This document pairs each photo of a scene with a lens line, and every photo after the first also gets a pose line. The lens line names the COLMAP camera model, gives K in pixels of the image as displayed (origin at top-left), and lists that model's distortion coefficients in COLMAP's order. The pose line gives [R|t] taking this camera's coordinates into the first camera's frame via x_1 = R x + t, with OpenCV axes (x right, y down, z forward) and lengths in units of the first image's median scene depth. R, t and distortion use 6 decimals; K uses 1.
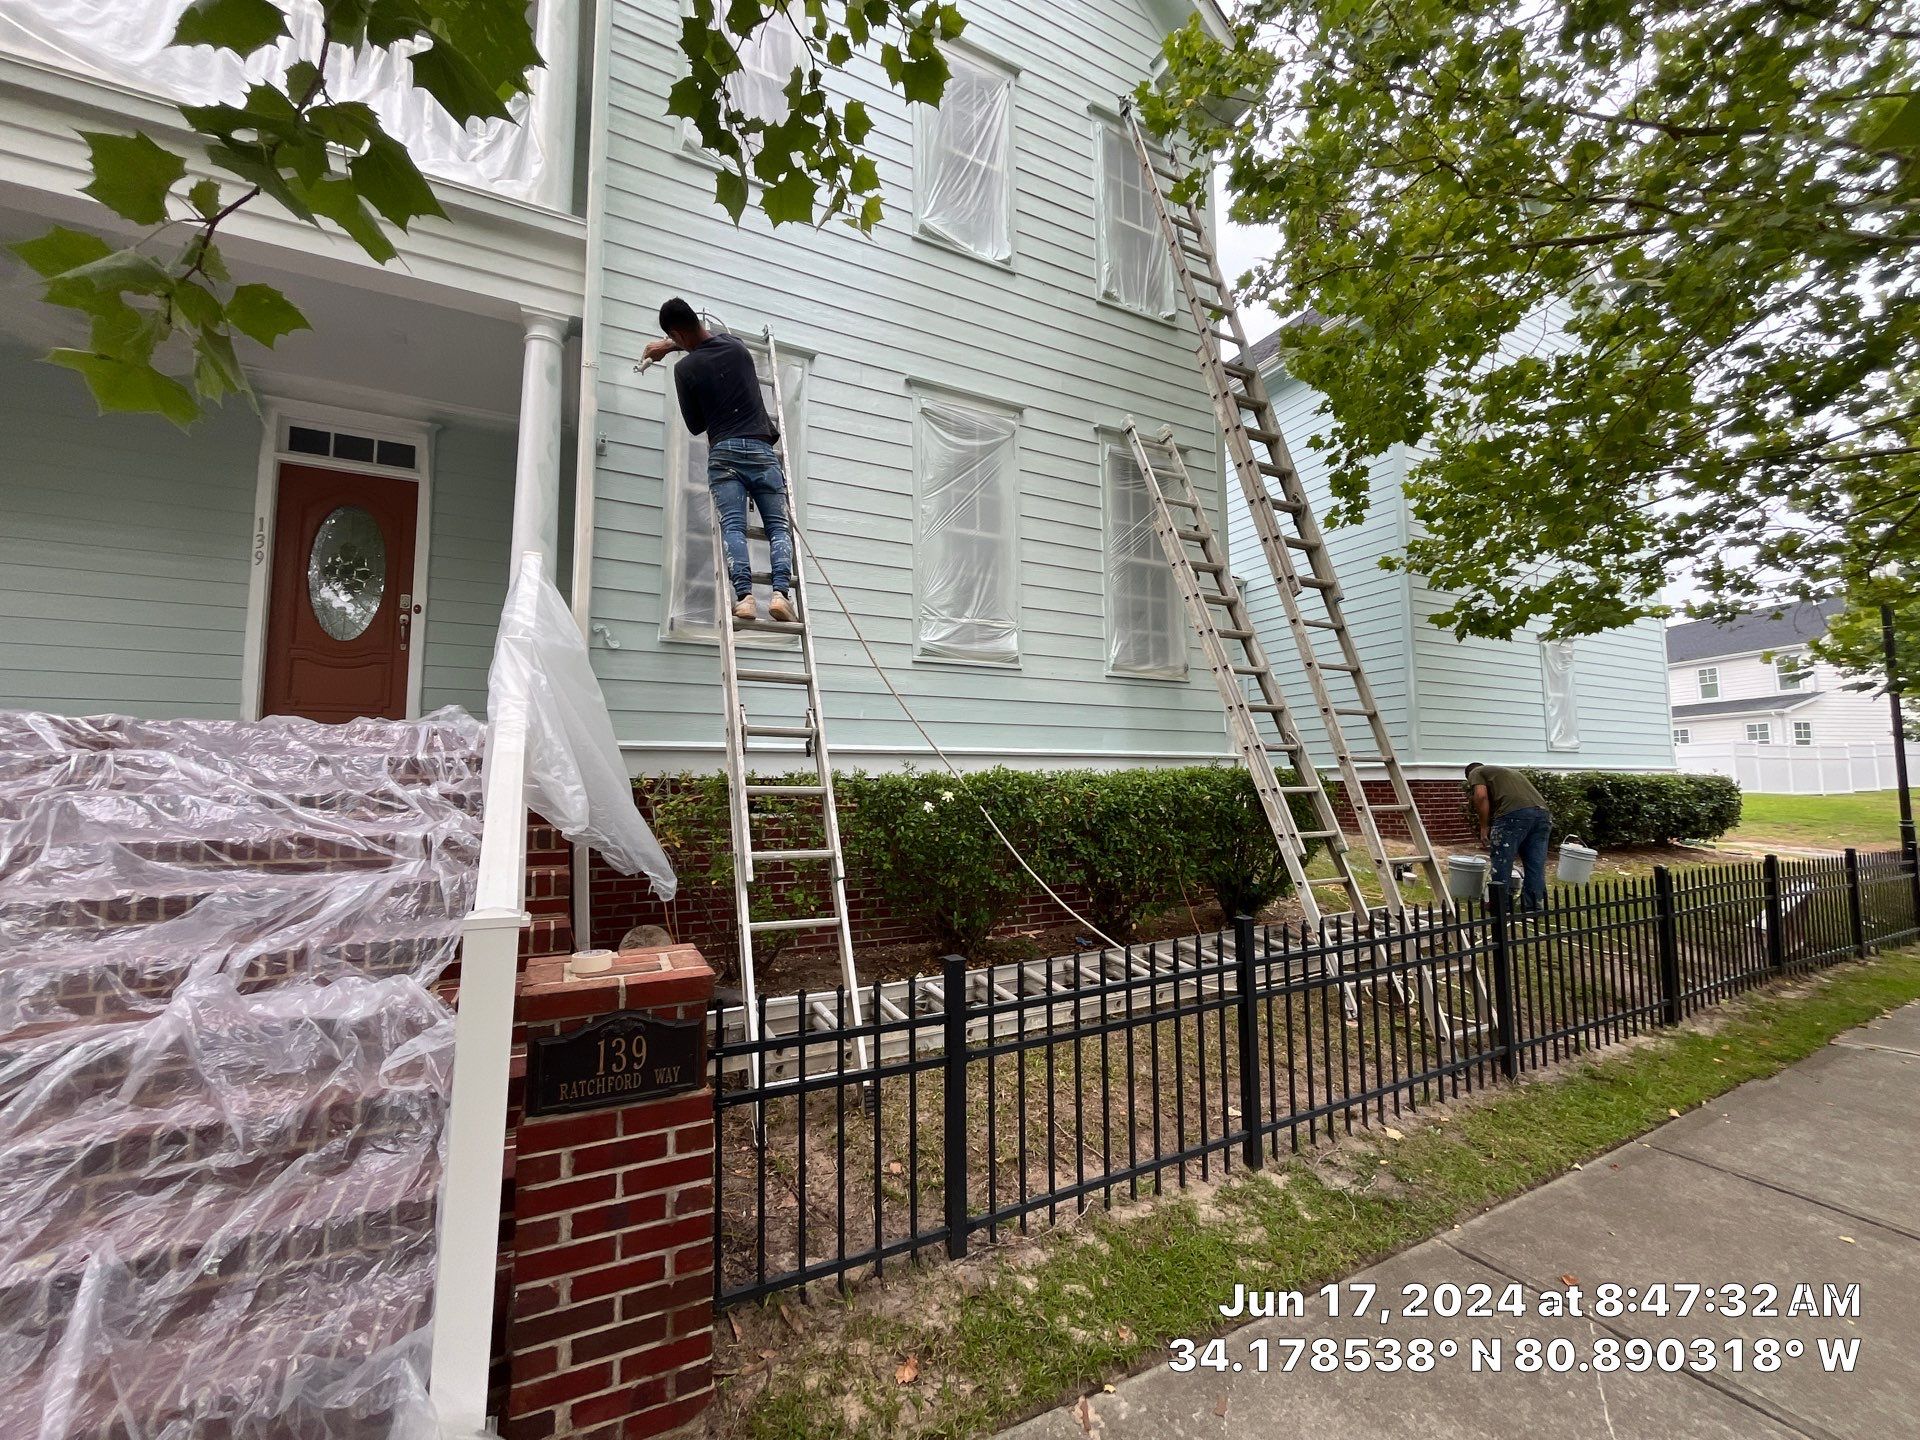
lens RADIAL K [[769.7, 0, 955.5], [0, 769.7, 715.3], [0, 0, 1]] dist [-0.002275, 0.000177]
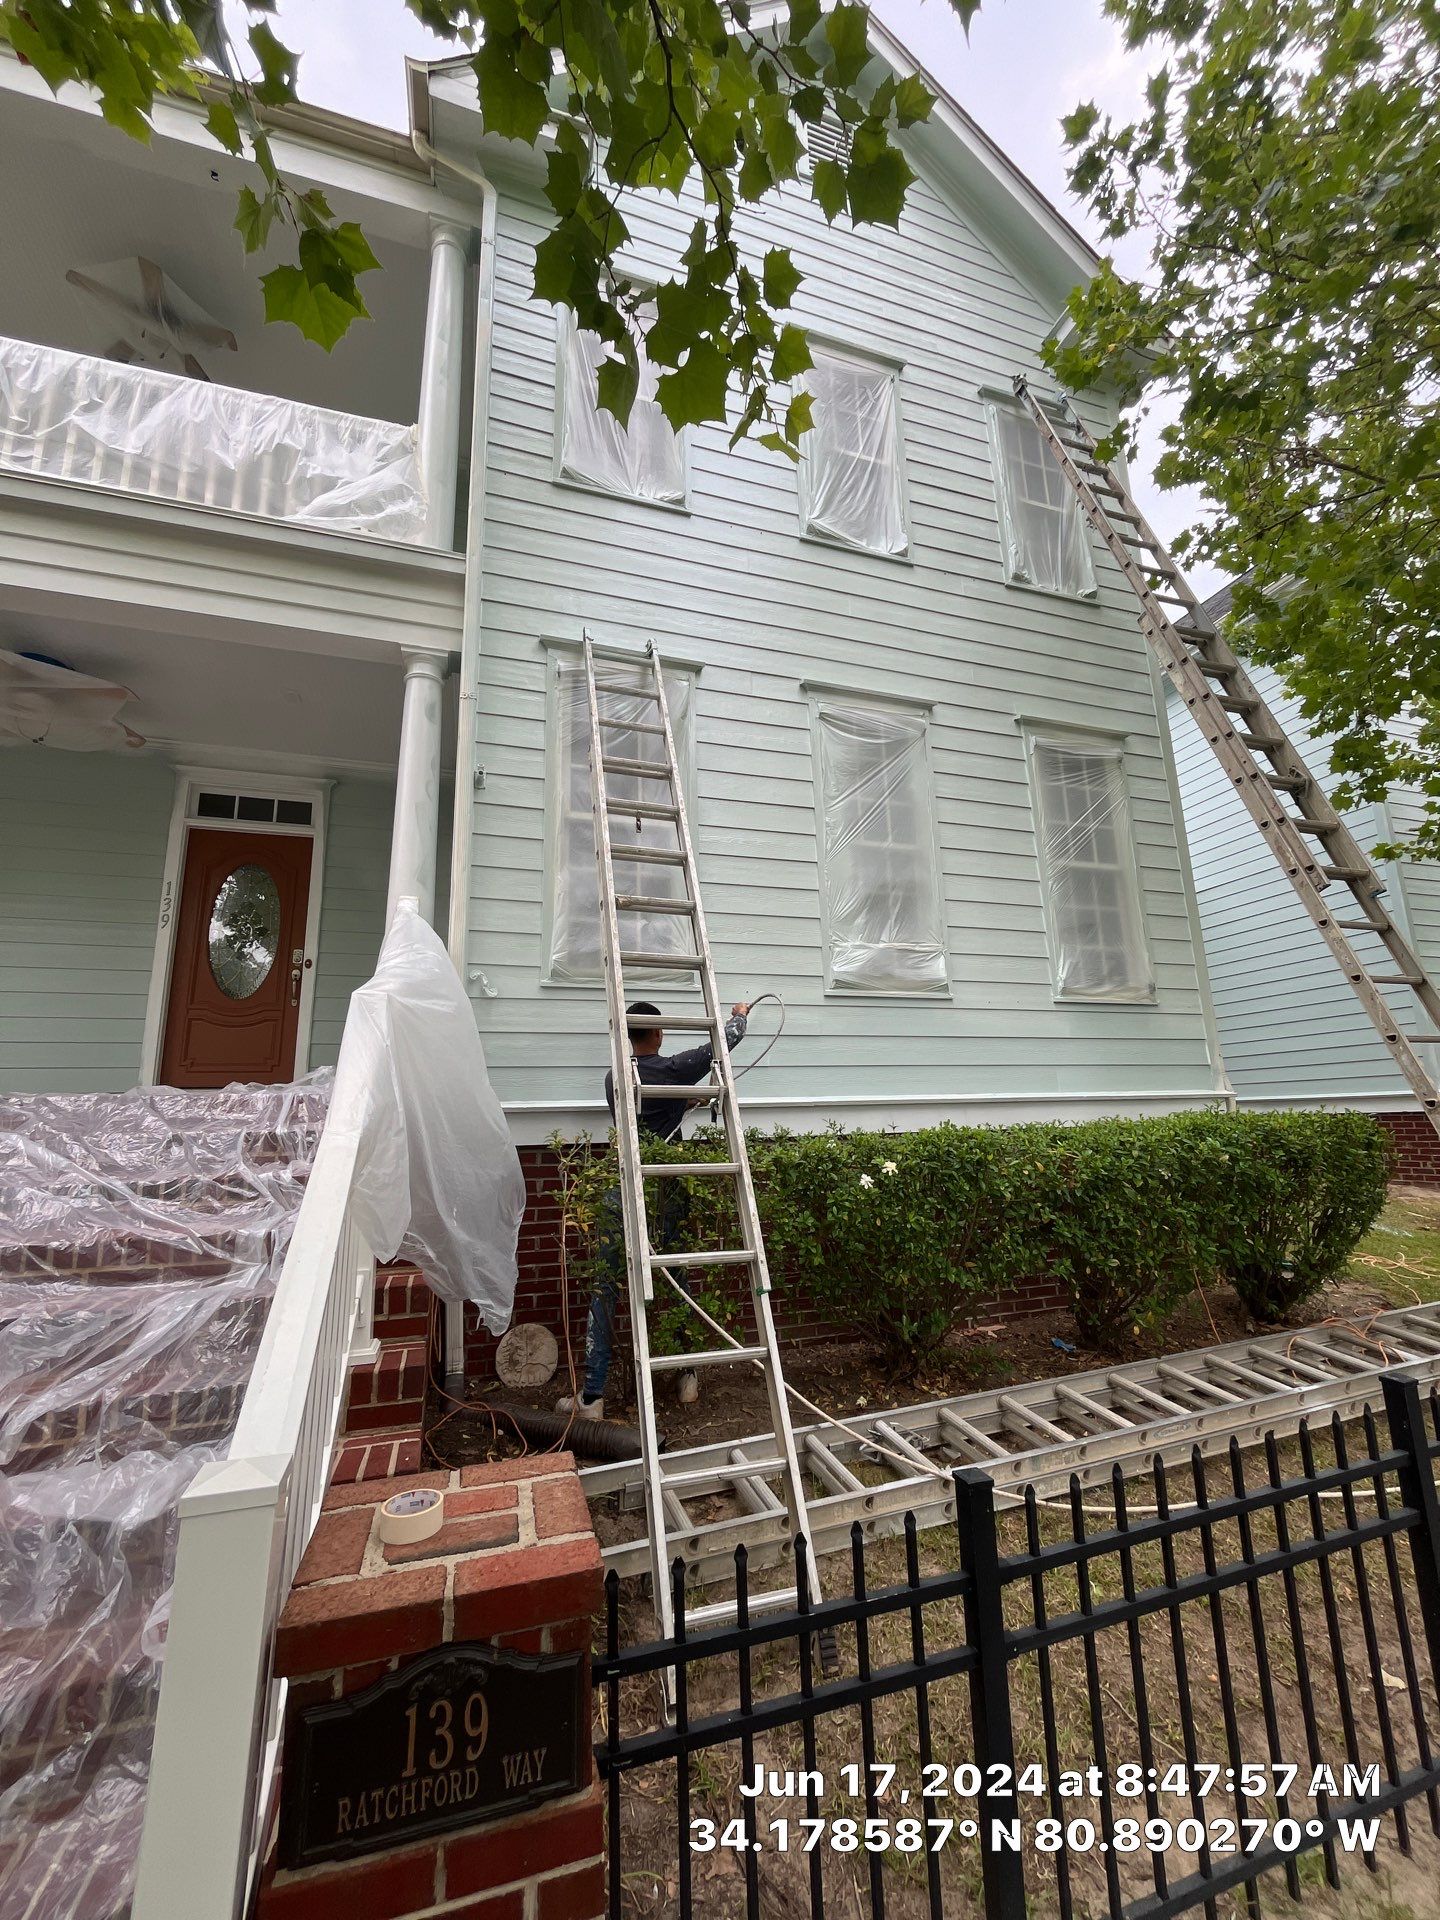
lens RADIAL K [[769.7, 0, 719.2], [0, 769.7, 957.8], [0, 0, 1]] dist [-0.002275, 0.000177]
pose [[0.987247, -0.050774, -0.150880, -0.045247], [0.033438, 0.992769, -0.115291, -0.019332], [0.155643, 0.108776, 0.981806, 0.154211]]
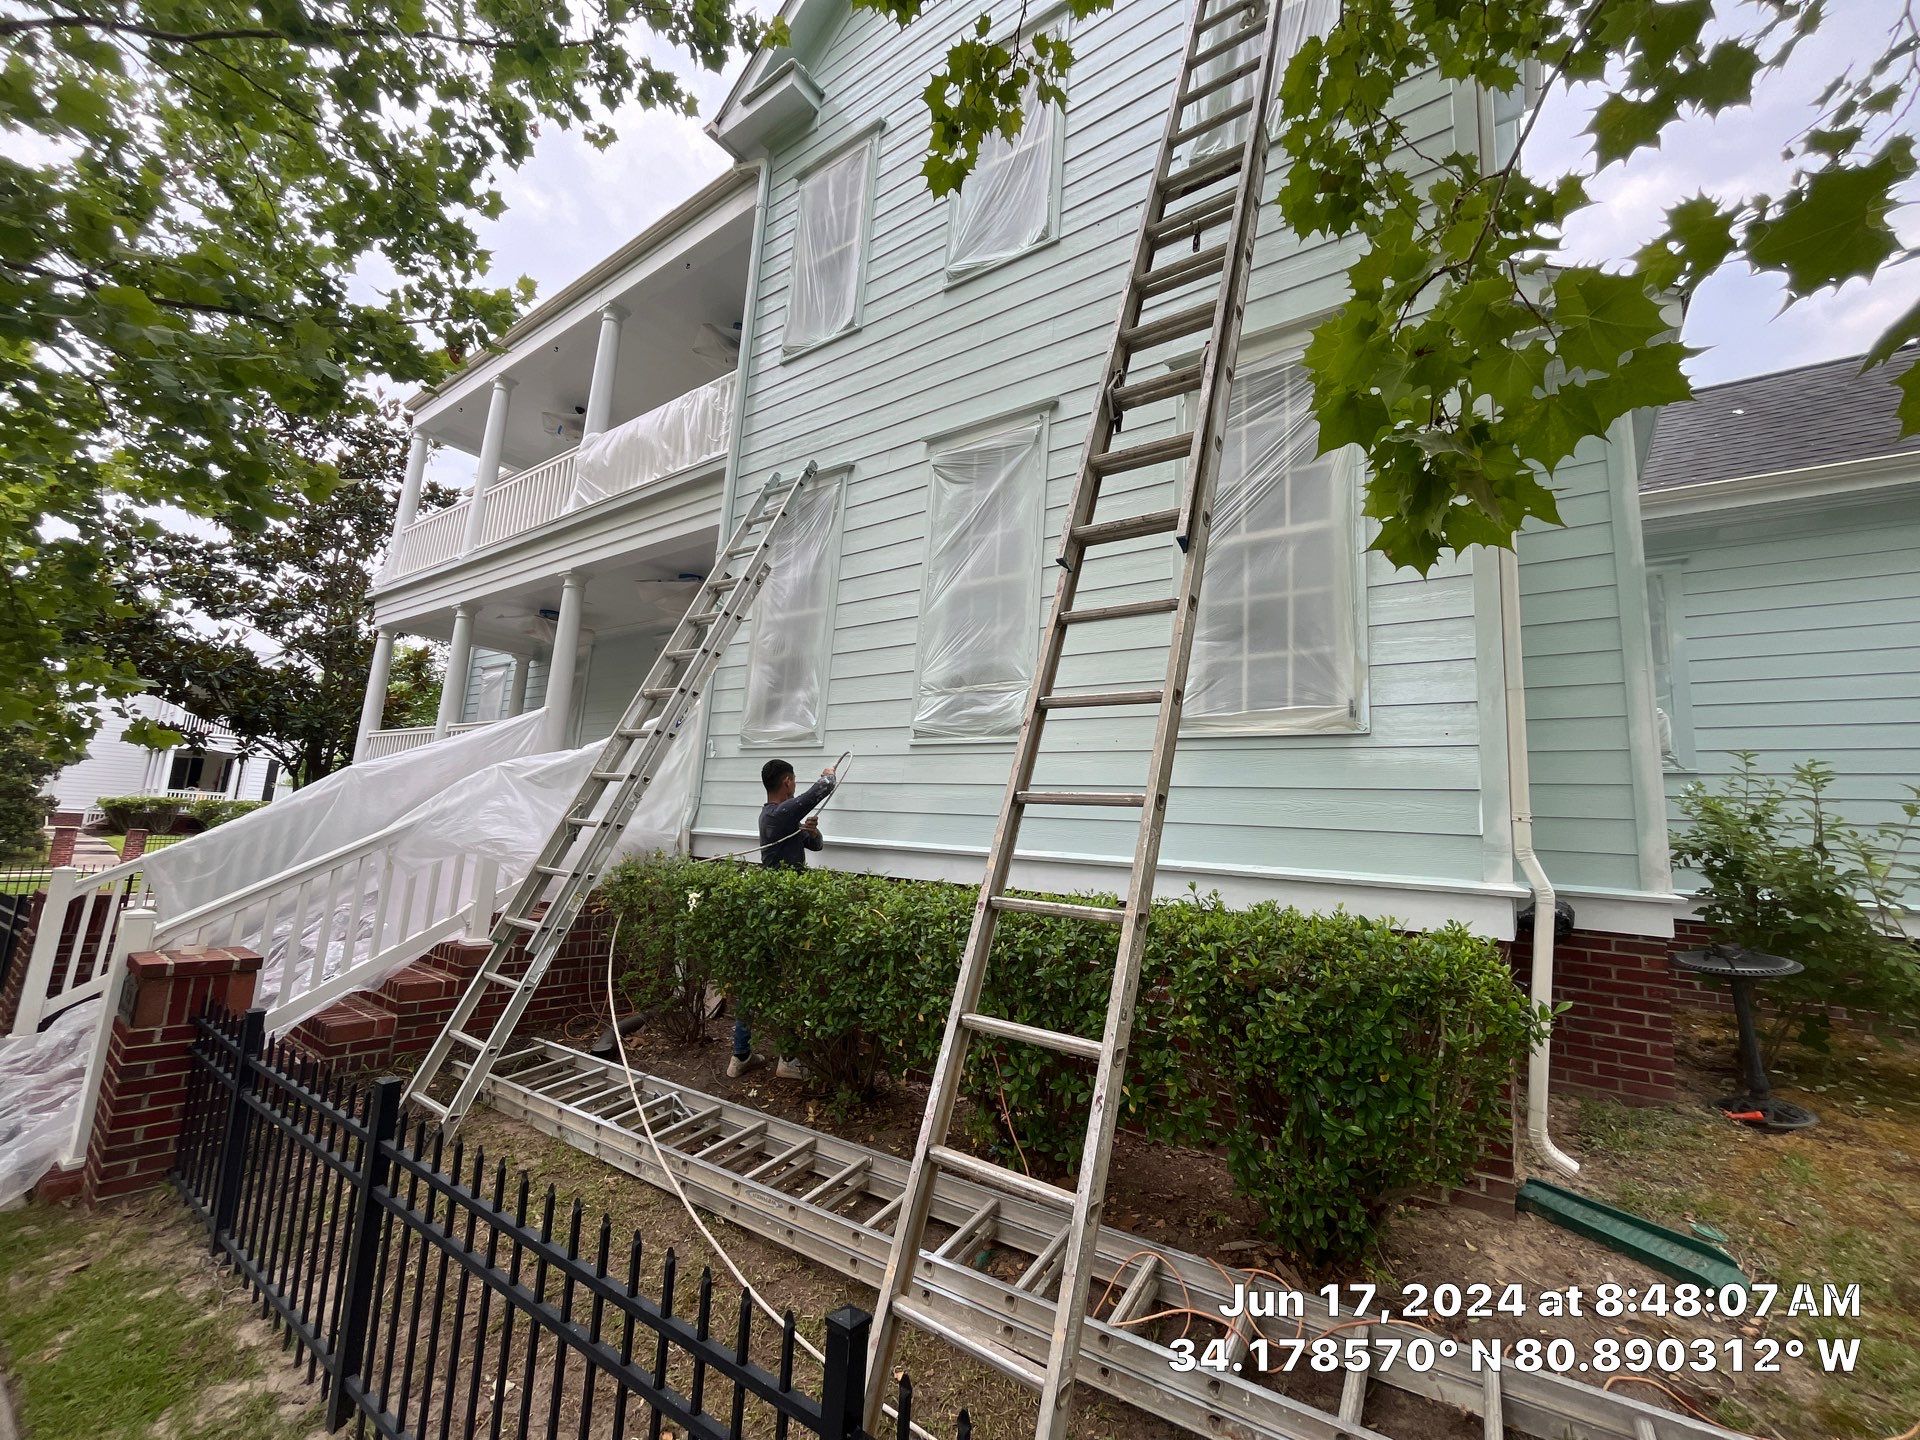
lens RADIAL K [[769.7, 0, 958.7], [0, 769.7, 730.4], [0, 0, 1]] dist [-0.002275, 0.000177]
pose [[0.465726, -0.102842, -0.878933, 0.858282], [0.006436, 0.993591, -0.112847, 0.015518], [0.884905, 0.046899, 0.463403, 0.728310]]
